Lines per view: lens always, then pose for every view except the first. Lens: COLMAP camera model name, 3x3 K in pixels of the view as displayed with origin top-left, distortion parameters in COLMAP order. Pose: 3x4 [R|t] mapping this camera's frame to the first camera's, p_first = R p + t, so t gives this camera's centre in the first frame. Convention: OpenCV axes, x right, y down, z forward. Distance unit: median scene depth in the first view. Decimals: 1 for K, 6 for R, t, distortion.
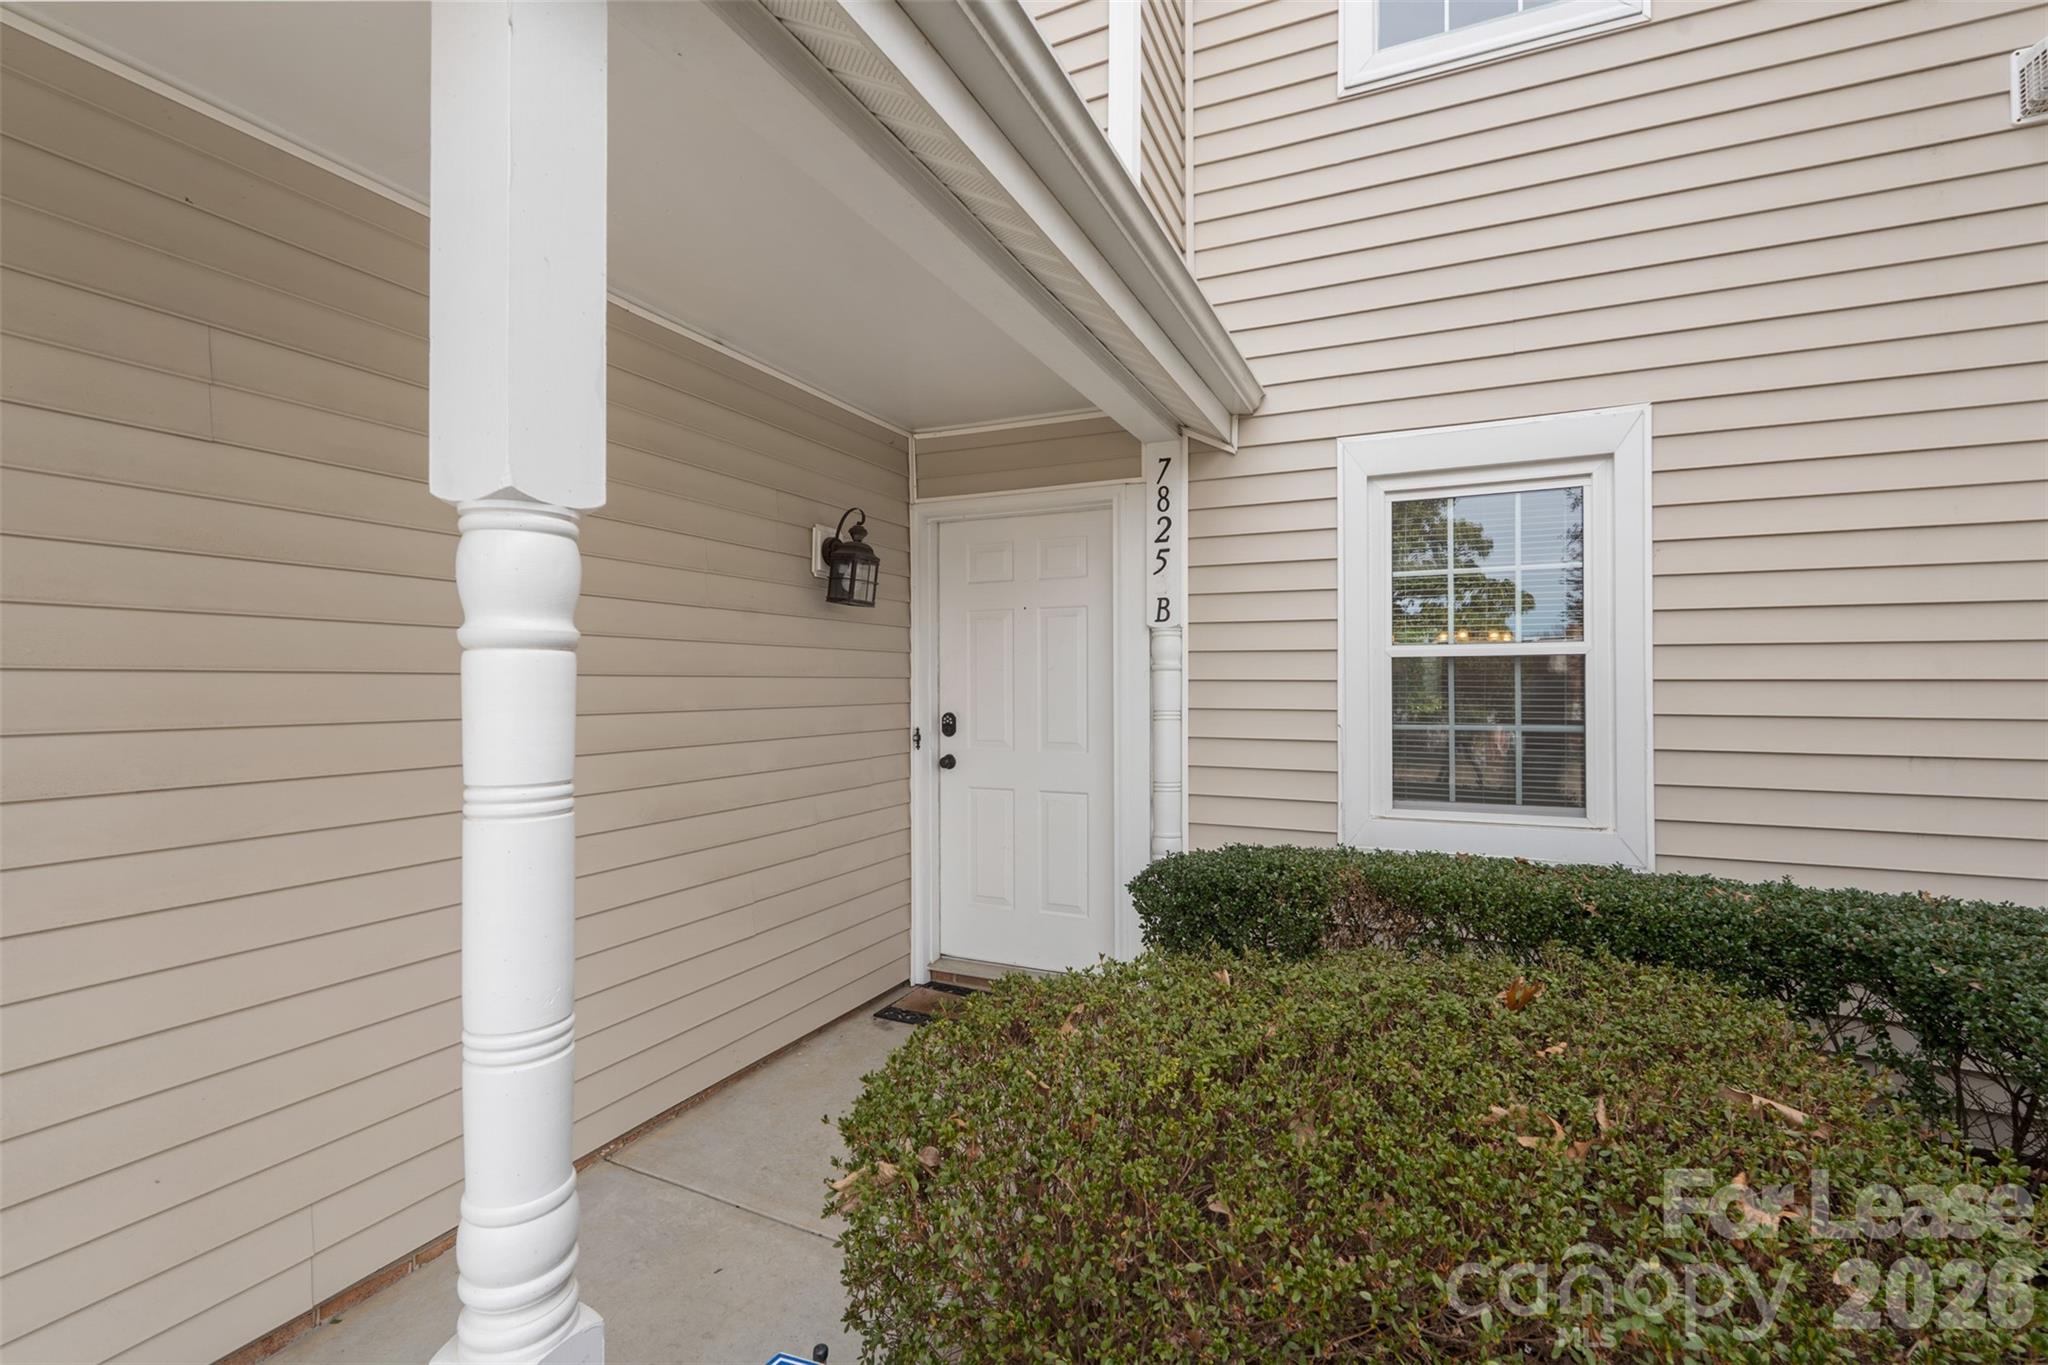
lens RADIAL K [[899.5, 0, 1025.6], [0, 899.5, 683.3], [0, 0, 1]] dist [-0.001751, -0.000545]
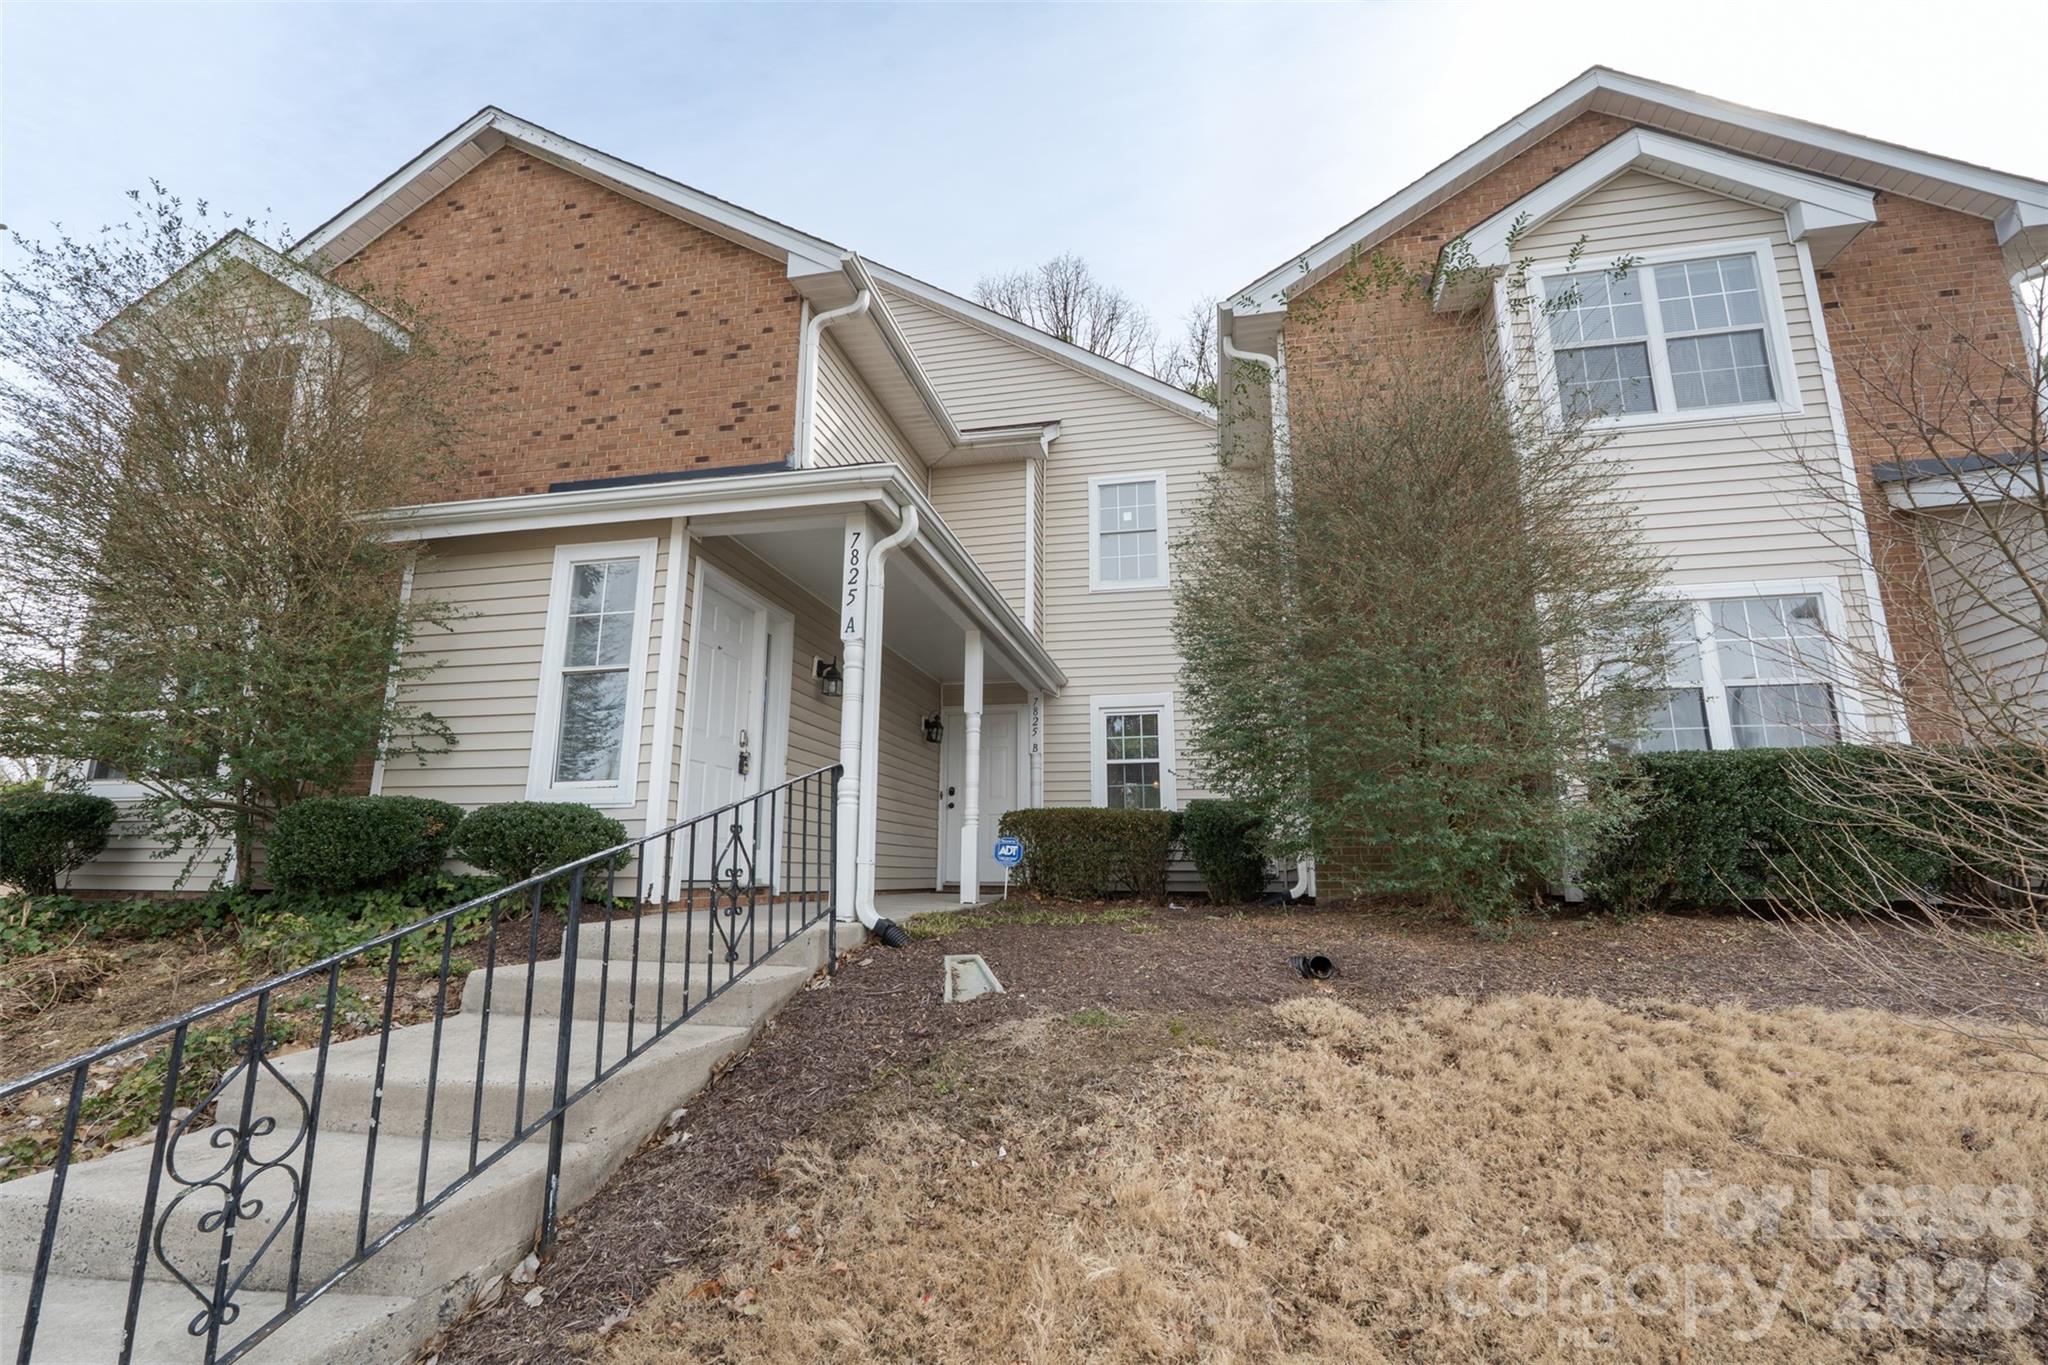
lens RADIAL K [[899.5, 0, 1025.6], [0, 899.5, 683.3], [0, 0, 1]] dist [-0.001751, -0.000545]
pose [[0.974047, 0.052478, 0.220177, -0.563410], [-0.004481, 0.977032, -0.213047, 0.354711], [-0.226300, 0.206531, 0.951910, -1.932649]]
